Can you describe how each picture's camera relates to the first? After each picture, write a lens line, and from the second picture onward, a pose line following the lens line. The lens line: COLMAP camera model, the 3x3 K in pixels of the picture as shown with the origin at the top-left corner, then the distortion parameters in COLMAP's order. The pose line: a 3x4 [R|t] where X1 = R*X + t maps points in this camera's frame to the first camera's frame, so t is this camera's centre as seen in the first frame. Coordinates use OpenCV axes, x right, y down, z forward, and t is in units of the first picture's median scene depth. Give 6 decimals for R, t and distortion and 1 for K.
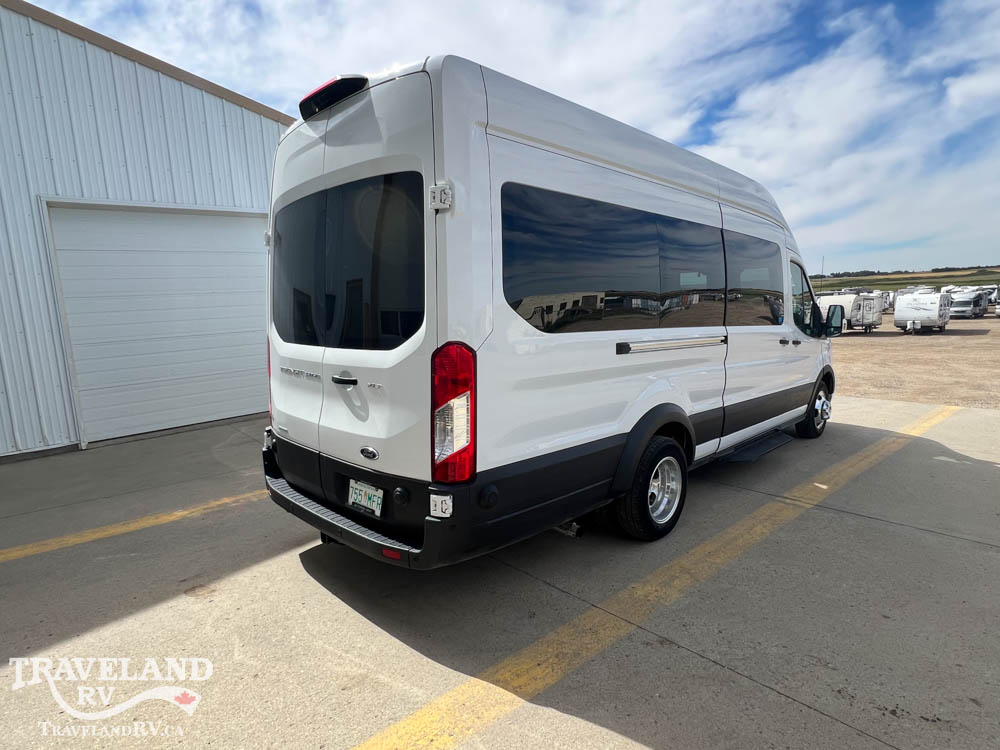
lens RADIAL K [[553.7, 0, 496.5], [0, 553.7, 372.4], [0, 0, 1]] dist [0.000067, -0.000799]
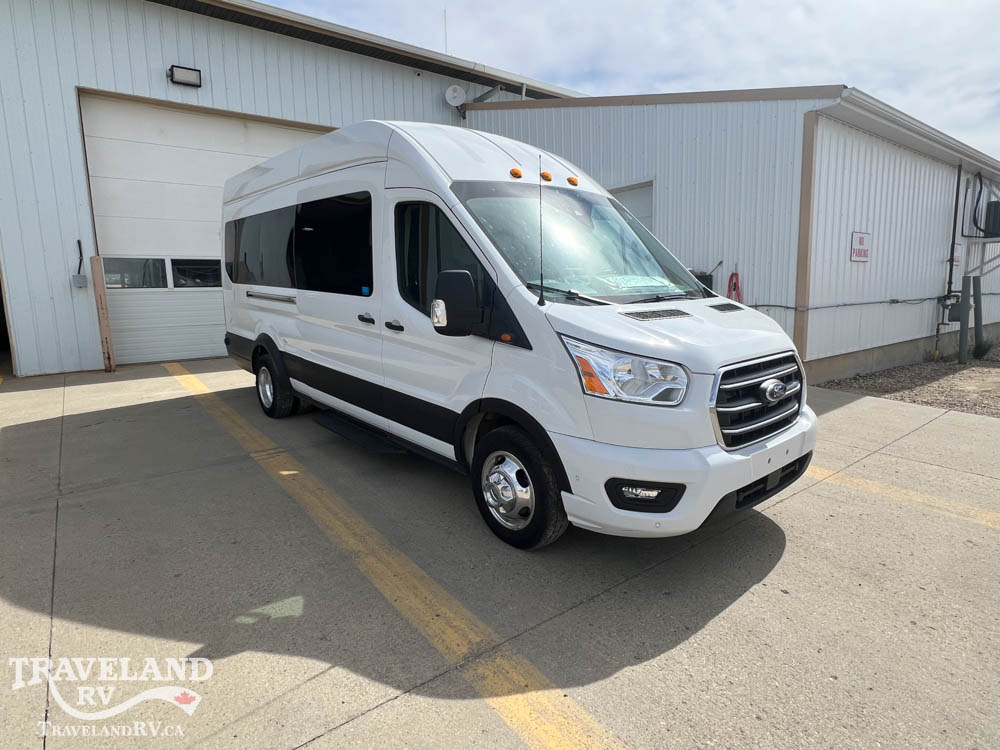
lens RADIAL K [[553.7, 0, 496.5], [0, 553.7, 372.4], [0, 0, 1]] dist [0.000067, -0.000799]
pose [[-0.084377, 0.195216, -0.977124, 1.281380], [-0.105732, 0.973331, 0.203588, -0.160250], [0.990808, 0.120491, -0.061486, 1.245621]]
